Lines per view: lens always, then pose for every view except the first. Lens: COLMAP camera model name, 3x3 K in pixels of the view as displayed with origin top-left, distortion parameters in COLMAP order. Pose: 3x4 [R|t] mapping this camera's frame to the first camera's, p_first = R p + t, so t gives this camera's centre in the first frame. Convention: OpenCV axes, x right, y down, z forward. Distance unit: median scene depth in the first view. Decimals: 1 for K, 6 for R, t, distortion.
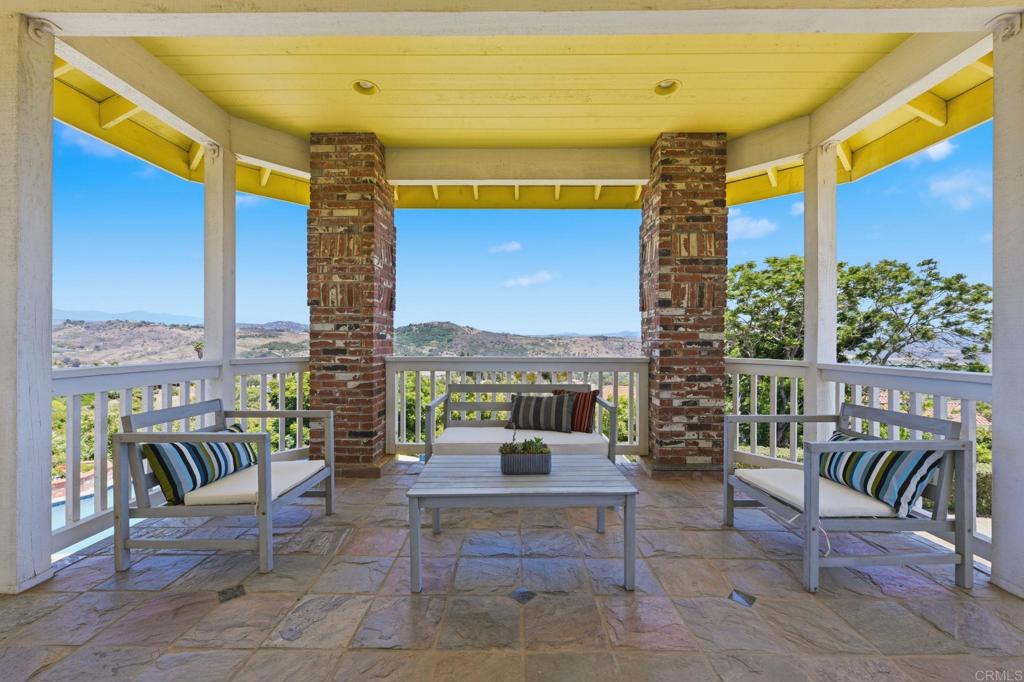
lens RADIAL K [[410.1, 0, 507.5], [0, 410.1, 343.6], [0, 0, 1]] dist [-0.002306, 0.000098]
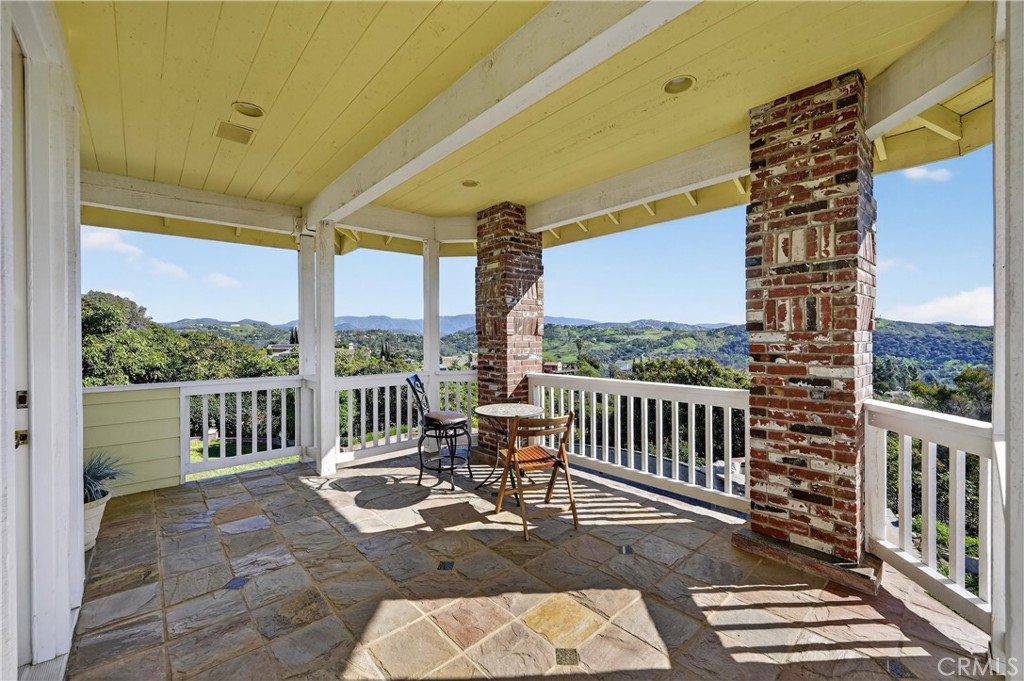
lens RADIAL K [[410.1, 0, 502.7], [0, 410.1, 341.1], [0, 0, 1]] dist [-0.002306, 0.000098]
pose [[0.672897, -0.003554, -0.739728, 0.636554], [0.004780, 0.999988, -0.000456, -0.072812], [0.739721, -0.003229, 0.672906, 0.119364]]
